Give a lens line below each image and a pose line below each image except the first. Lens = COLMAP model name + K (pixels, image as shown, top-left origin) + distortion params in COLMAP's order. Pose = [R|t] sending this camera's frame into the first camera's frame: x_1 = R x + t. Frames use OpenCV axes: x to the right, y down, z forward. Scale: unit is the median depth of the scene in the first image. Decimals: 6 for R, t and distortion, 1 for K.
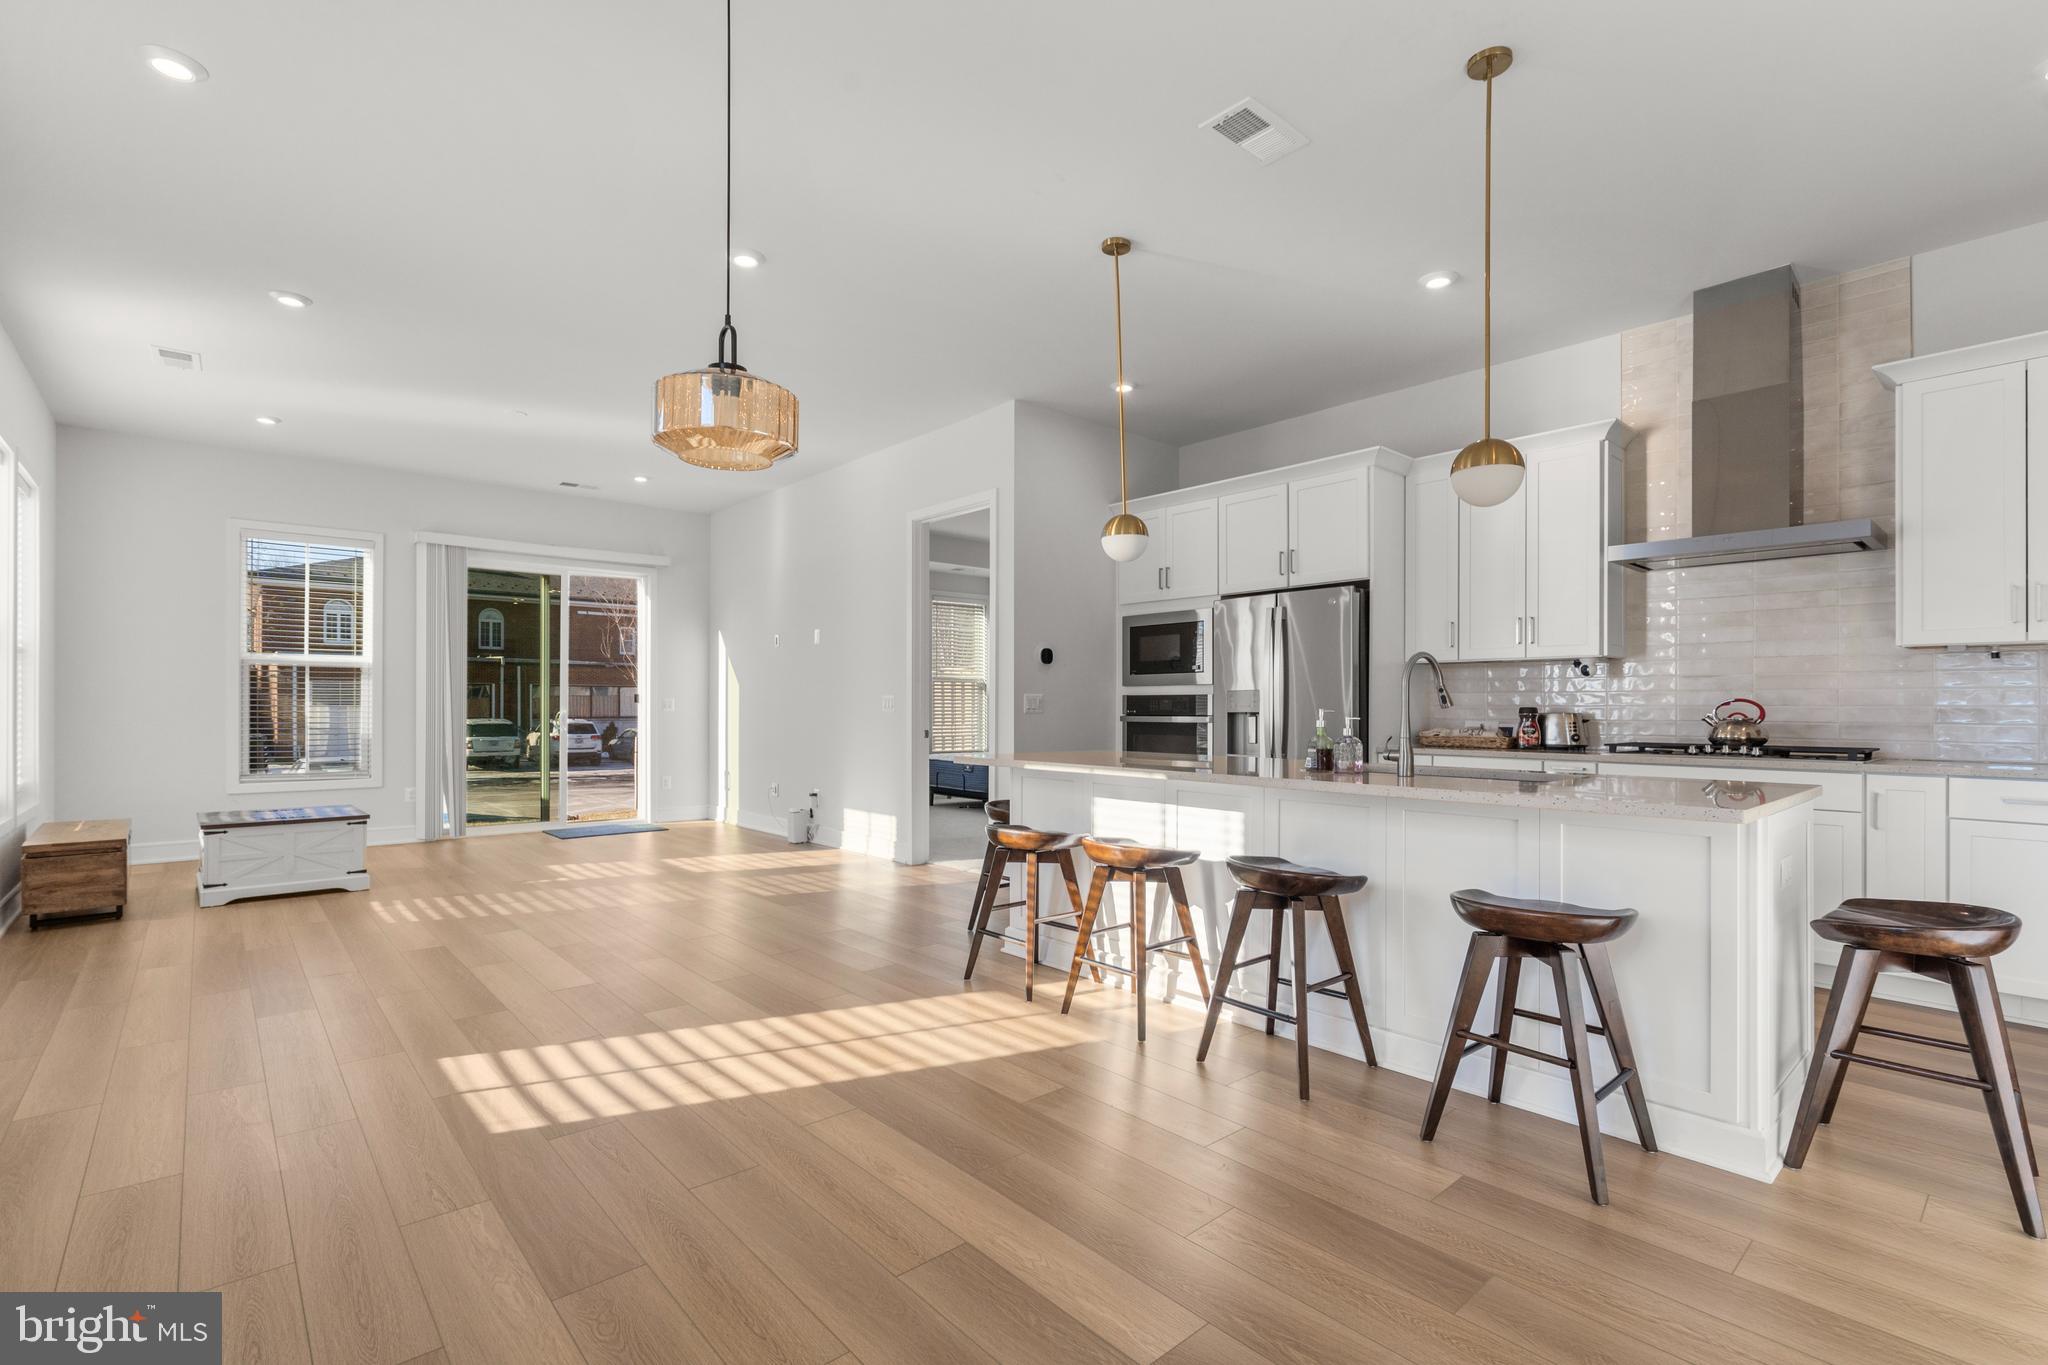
lens RADIAL K [[933.8, 0, 1019.6], [0, 933.8, 704.7], [0, 0, 1]] dist [-0.001016, 0.000531]
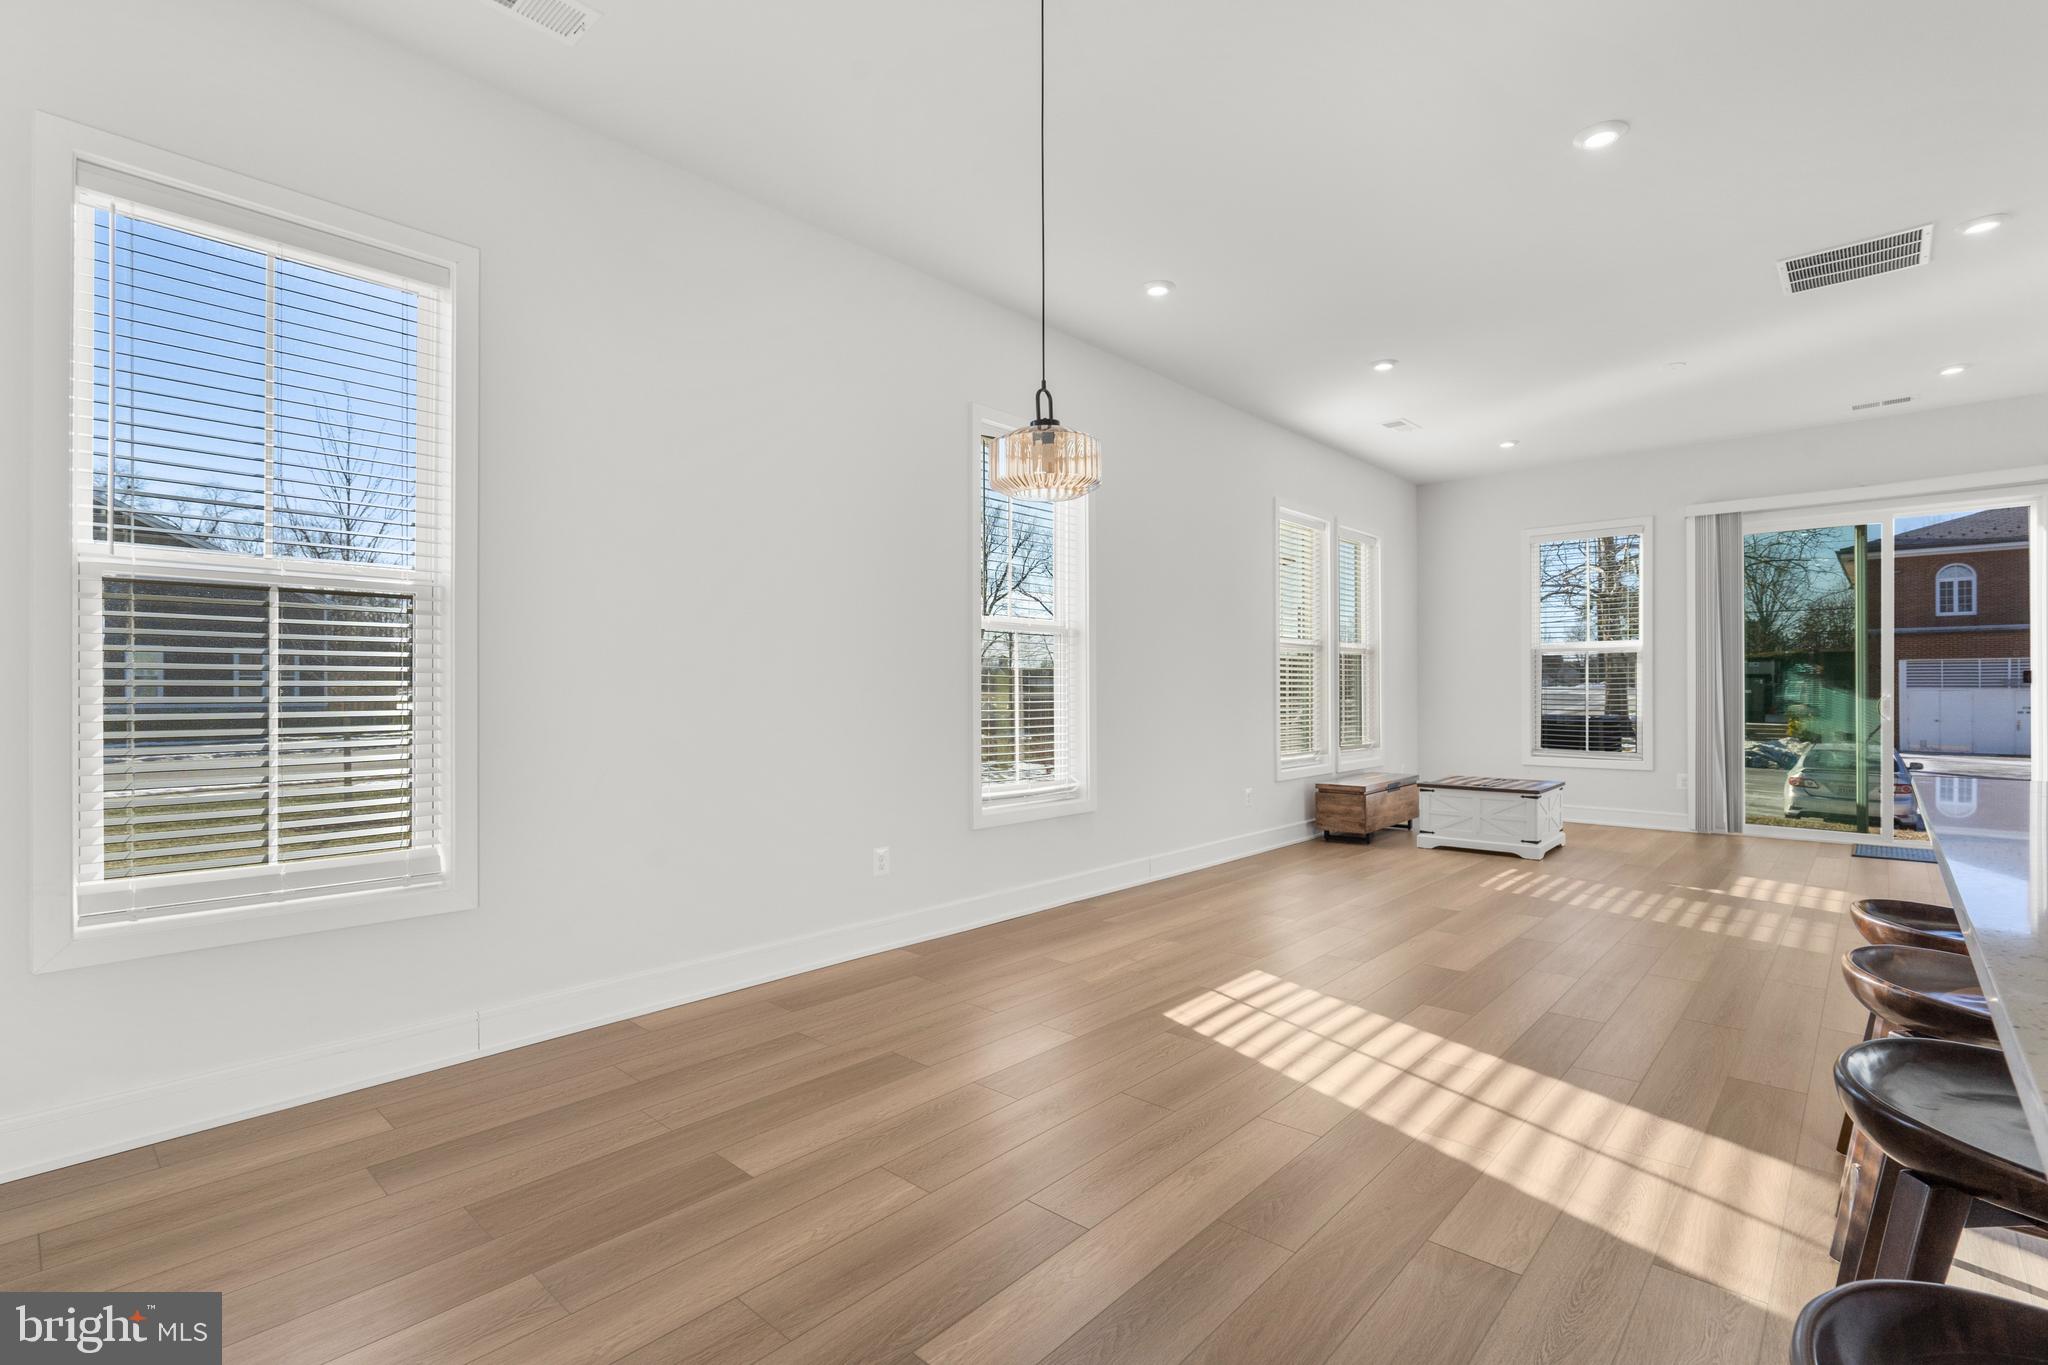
lens RADIAL K [[941.8, 0, 1005.6], [0, 941.8, 686.5], [0, 0, 1]] dist [0.001779, 0.000674]
pose [[0.100792, -0.006570, -0.994886, 0.393927], [0.006106, 0.999963, -0.005985, 0.000515], [0.994889, -0.005472, 0.100829, 0.340635]]
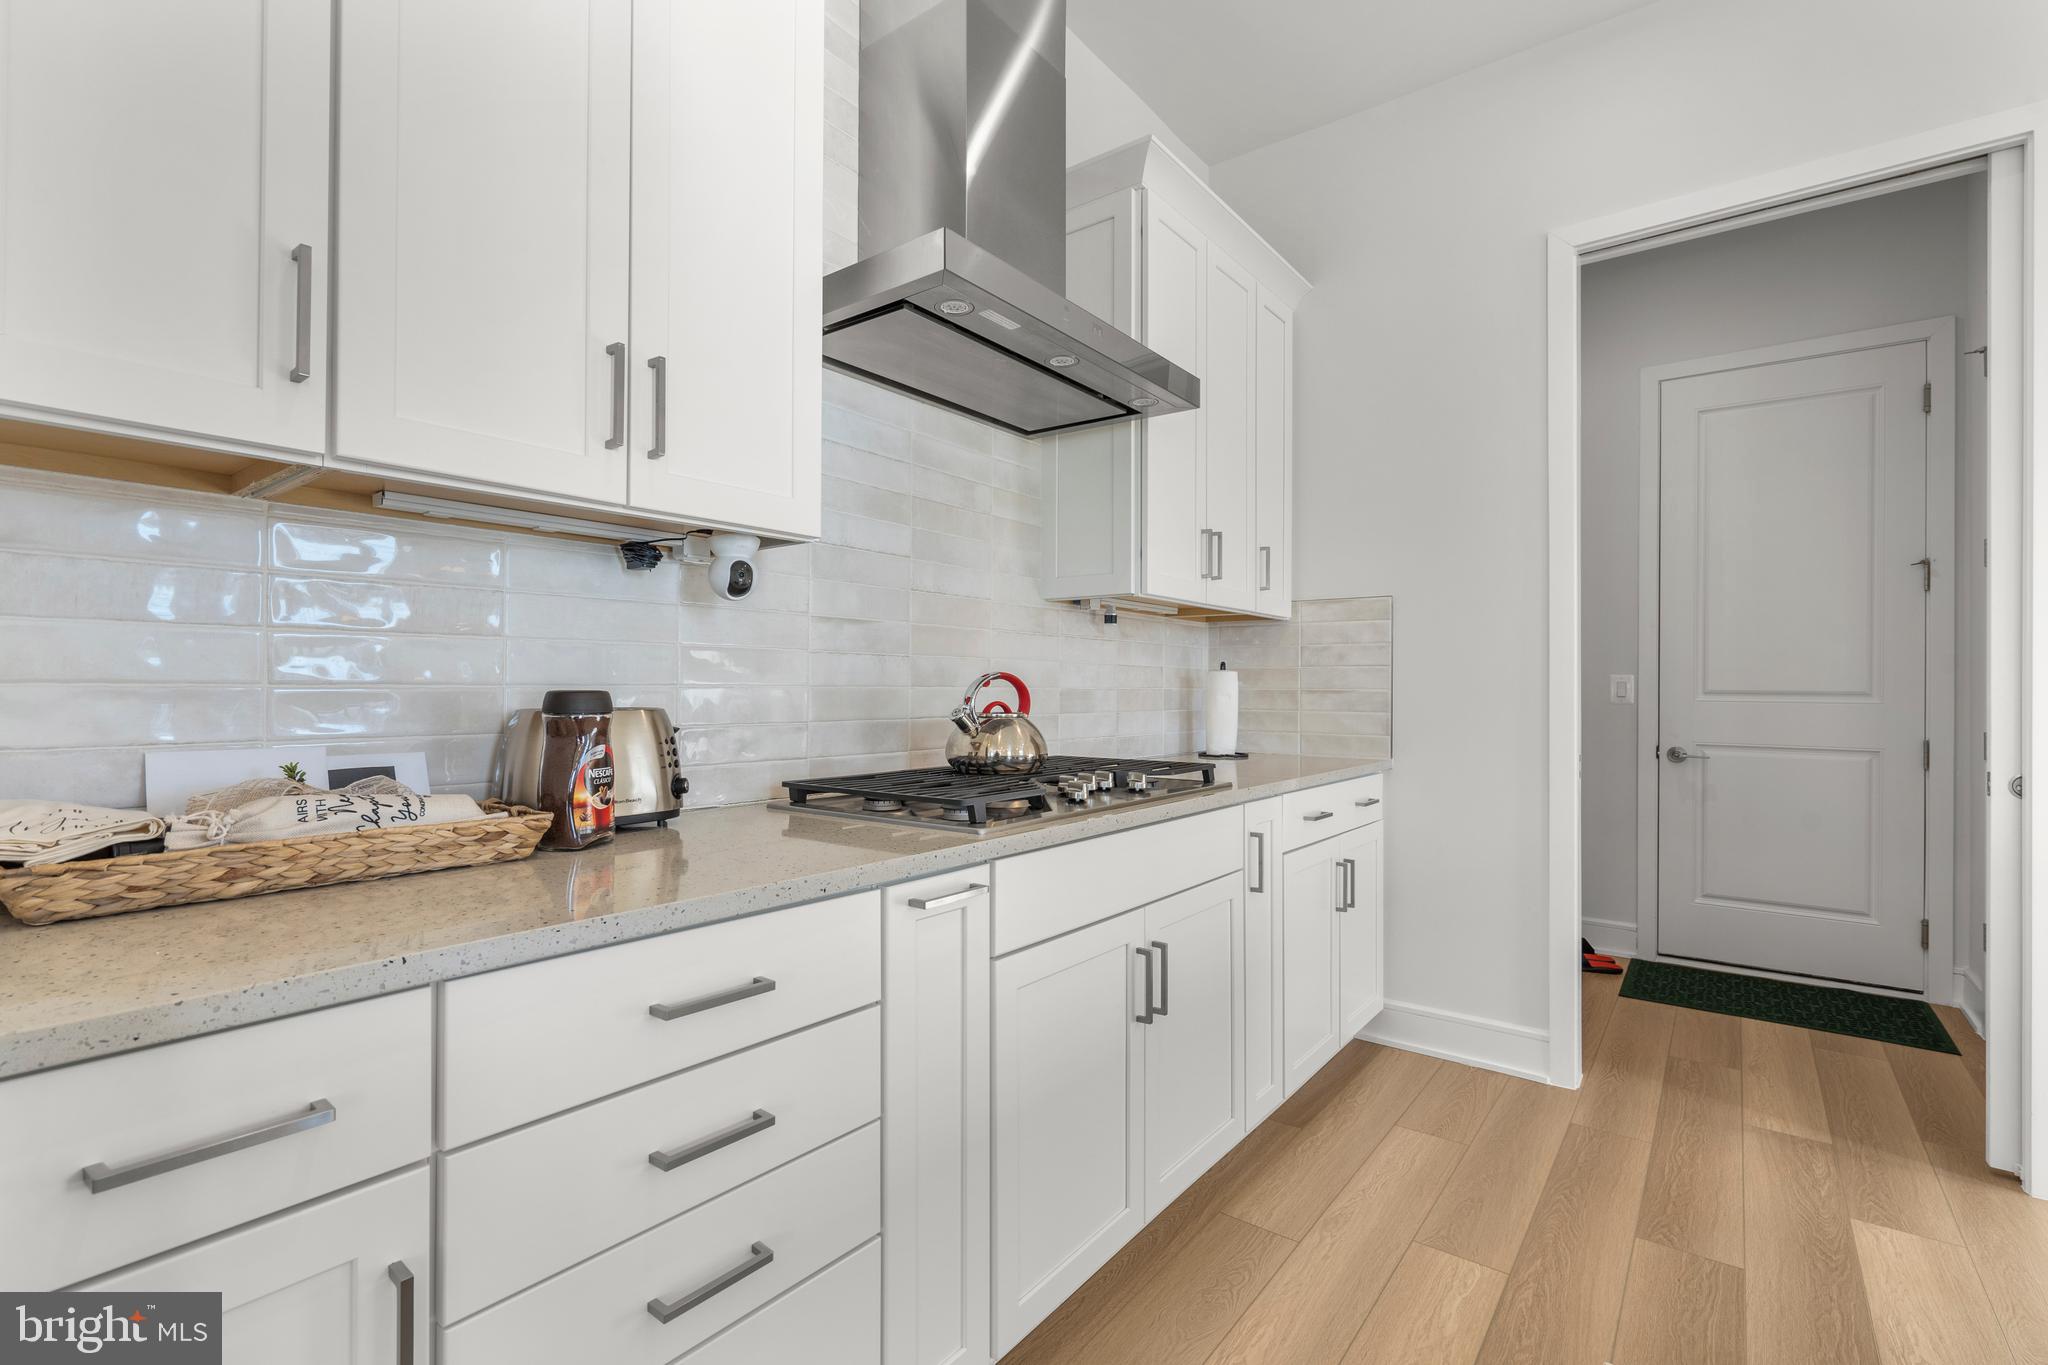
lens RADIAL K [[928.9, 0, 1016.1], [0, 928.9, 683.7], [0, 0, 1]] dist [0.002511, 0.000637]
pose [[-0.190195, 0.001038, 0.981746, 0.265475], [-0.007303, 0.999970, -0.002472, 0.000552], [-0.981719, -0.007640, -0.190182, 0.954544]]
